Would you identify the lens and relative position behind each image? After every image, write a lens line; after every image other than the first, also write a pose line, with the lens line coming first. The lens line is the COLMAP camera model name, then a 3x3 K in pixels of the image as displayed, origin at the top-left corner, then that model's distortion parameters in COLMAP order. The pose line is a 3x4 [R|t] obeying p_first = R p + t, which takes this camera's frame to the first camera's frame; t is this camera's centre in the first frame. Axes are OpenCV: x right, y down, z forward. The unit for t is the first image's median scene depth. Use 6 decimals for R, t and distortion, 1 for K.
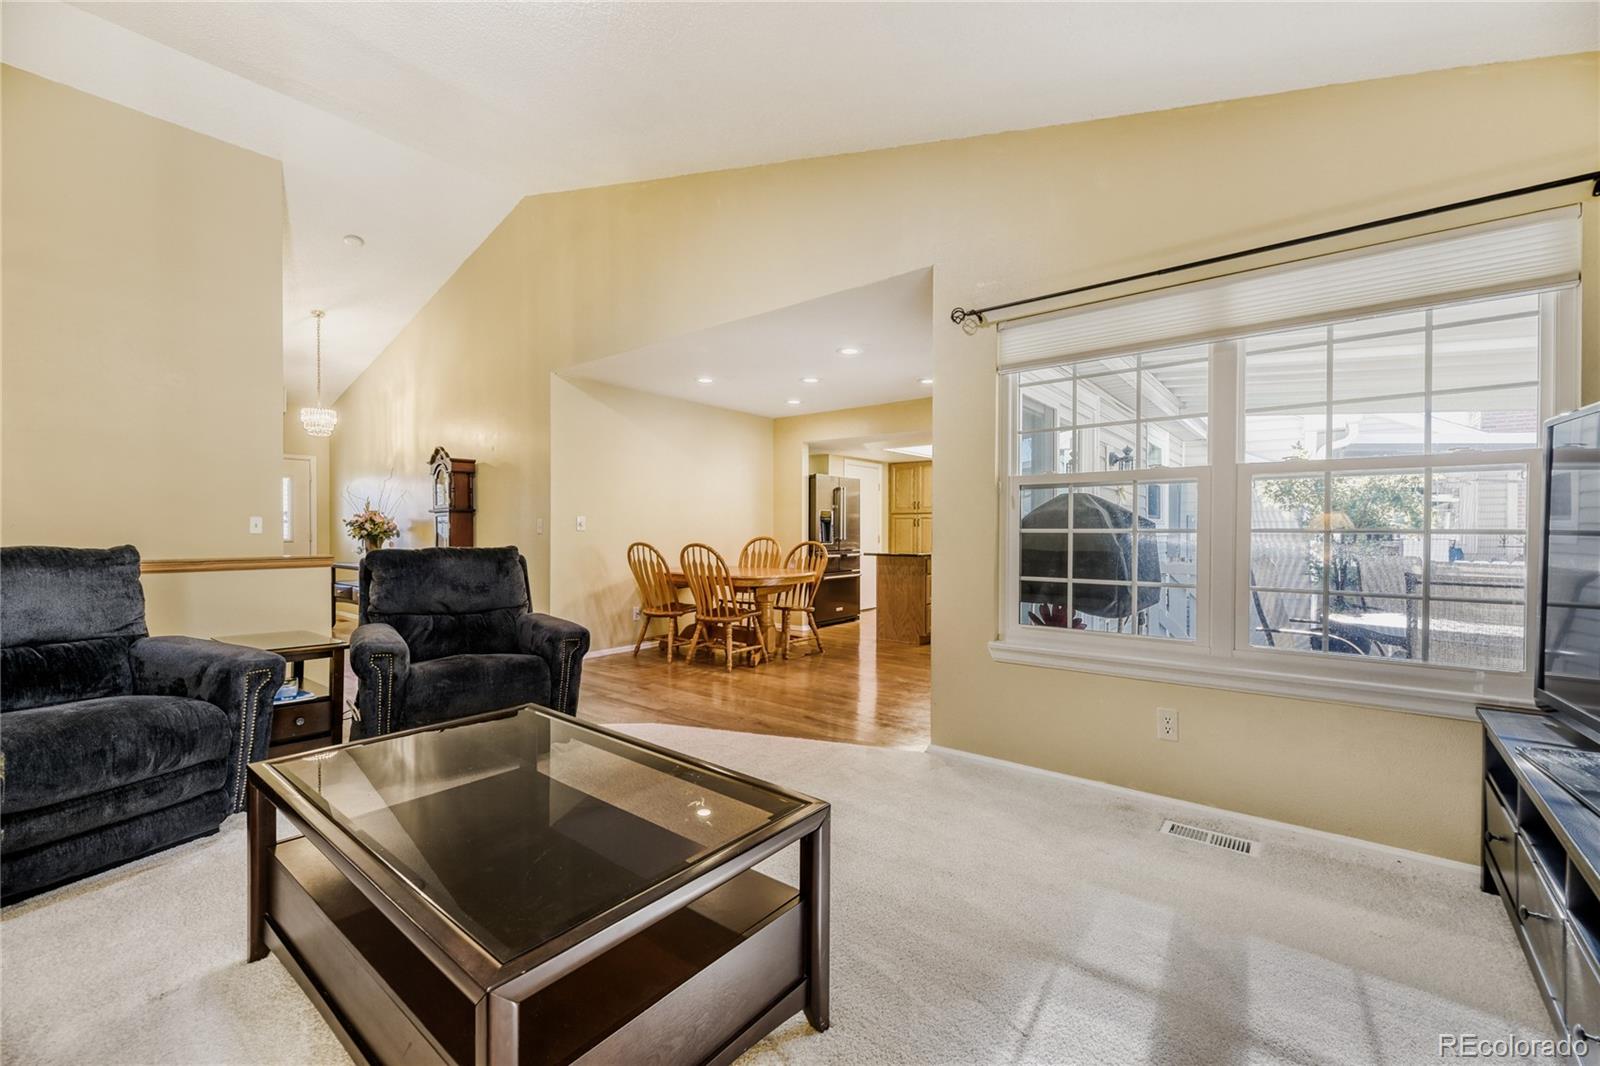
lens RADIAL K [[645.1, 0, 805.0], [0, 645.1, 533.4], [0, 0, 1]] dist [-0.000273, -0.000912]
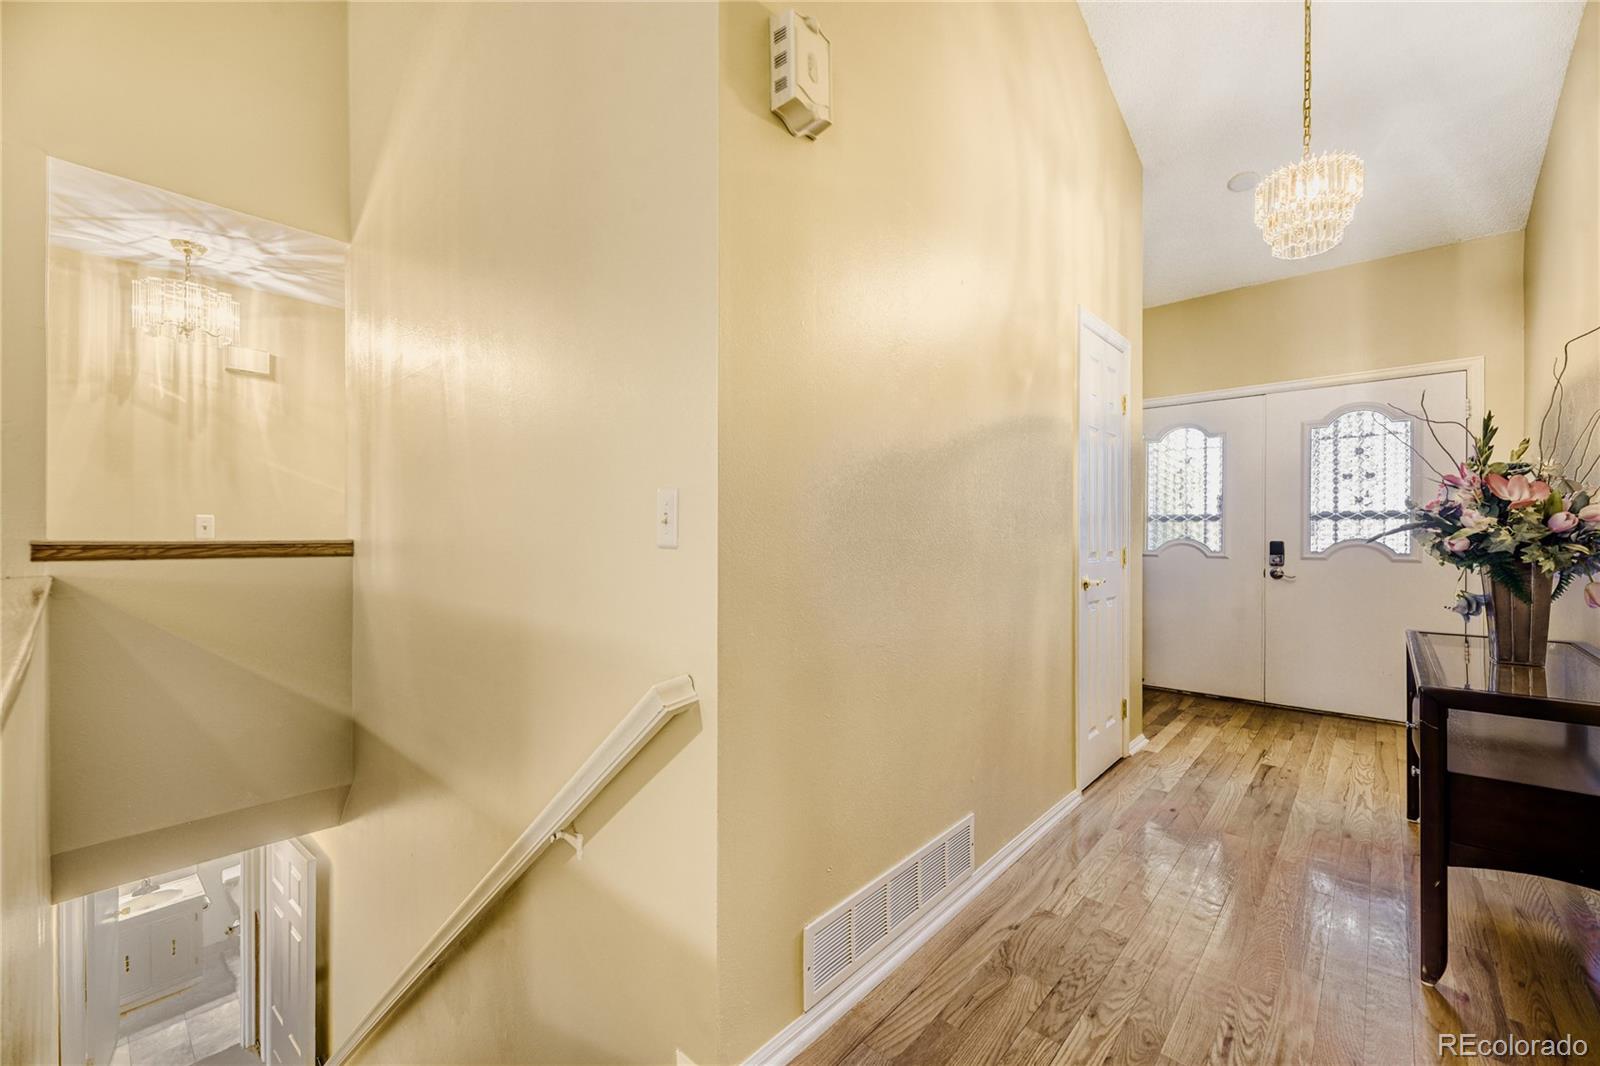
lens RADIAL K [[645.1, 0, 800.8], [0, 645.1, 534.0], [0, 0, 1]] dist [-0.000273, -0.000912]
pose [[-0.059024, 0.001671, -0.998255, -0.389589], [-0.004063, 0.999990, 0.001914, -0.004530], [0.998248, 0.004169, -0.059016, 0.732798]]
